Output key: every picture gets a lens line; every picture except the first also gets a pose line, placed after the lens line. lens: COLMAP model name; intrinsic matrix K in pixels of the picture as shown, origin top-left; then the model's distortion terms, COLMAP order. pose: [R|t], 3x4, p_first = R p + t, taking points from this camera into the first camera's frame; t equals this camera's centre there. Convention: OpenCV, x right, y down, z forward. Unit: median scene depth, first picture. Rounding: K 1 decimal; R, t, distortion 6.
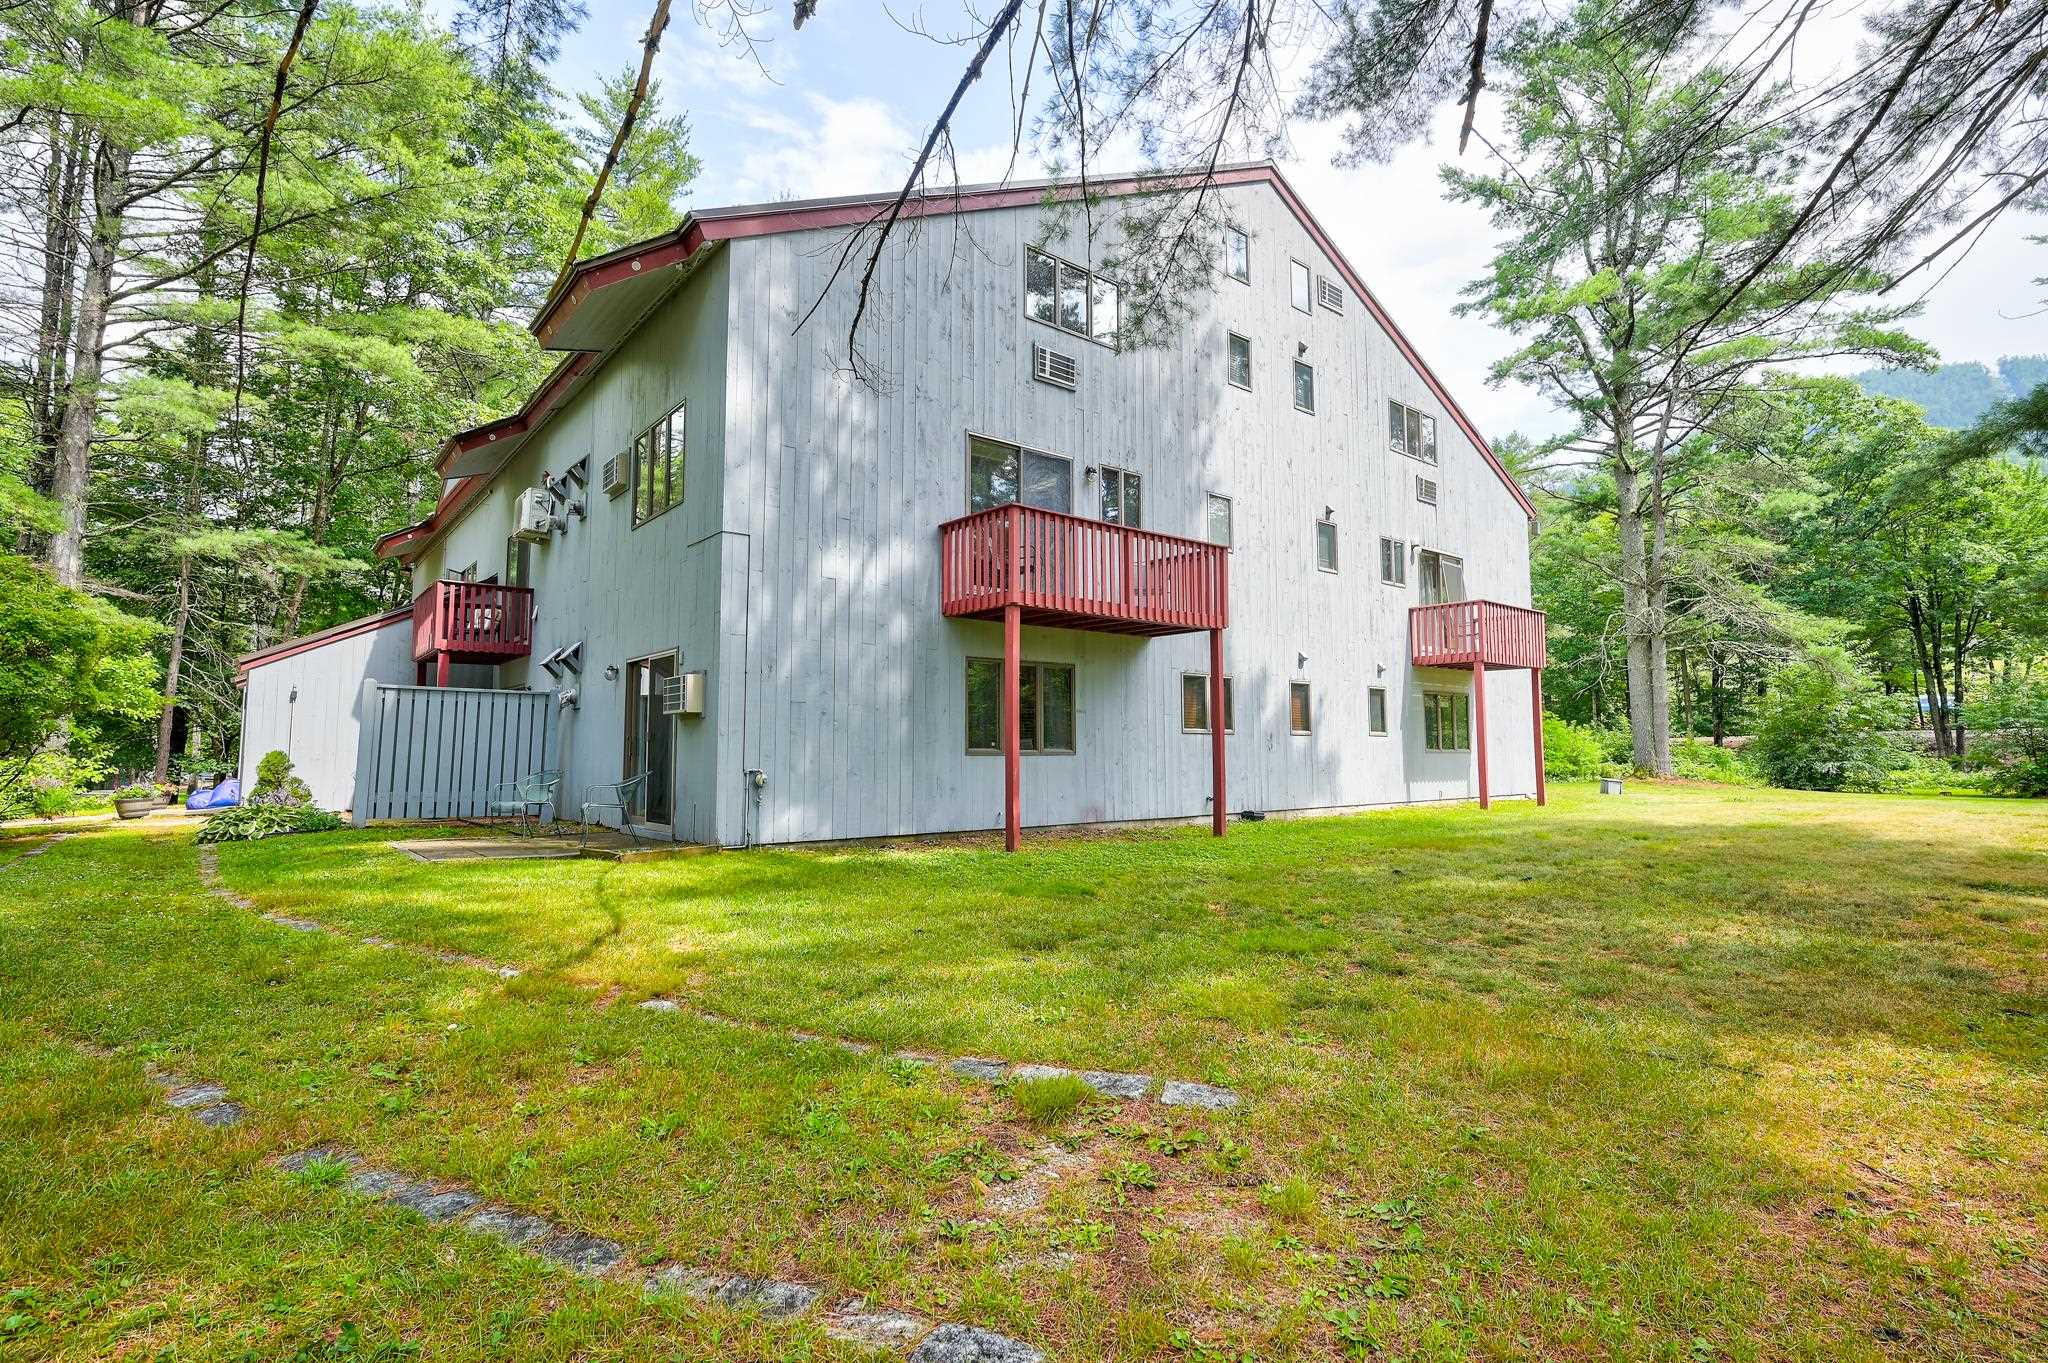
lens RADIAL K [[943.2, 0, 1029.6], [0, 943.2, 671.2], [0, 0, 1]] dist [0.003233, -0.000433]
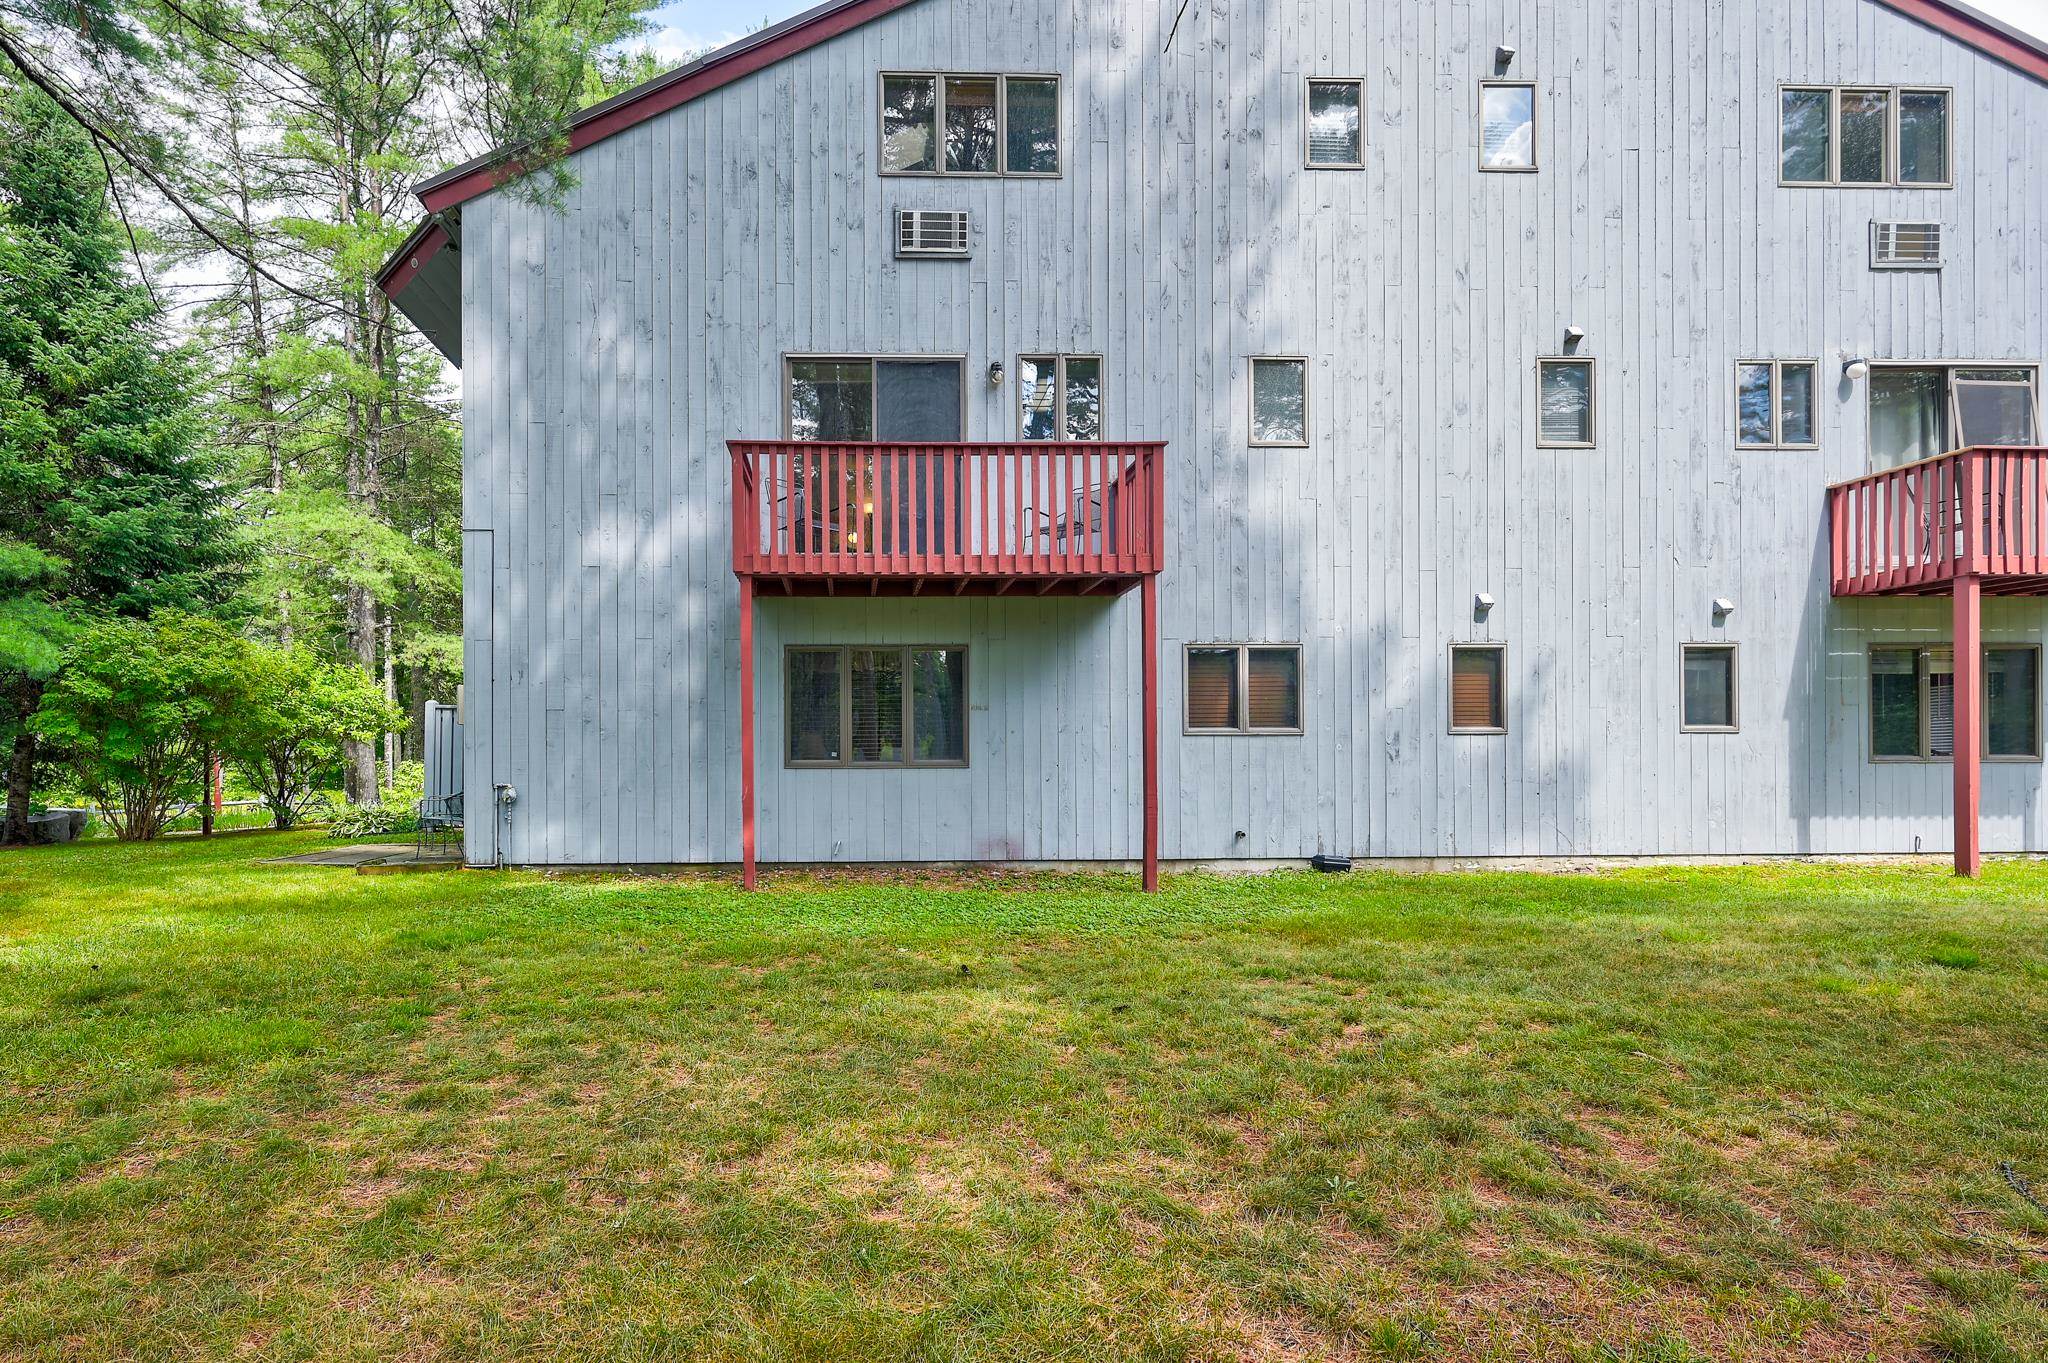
lens RADIAL K [[955.7, 0, 1030.7], [0, 955.7, 671.3], [0, 0, 1]] dist [0.001749, 0.000394]
pose [[0.975510, -0.022220, 0.218830, -0.068357], [0.021323, 0.999752, 0.006464, 0.010013], [-0.218920, -0.001639, 0.975742, 0.270450]]
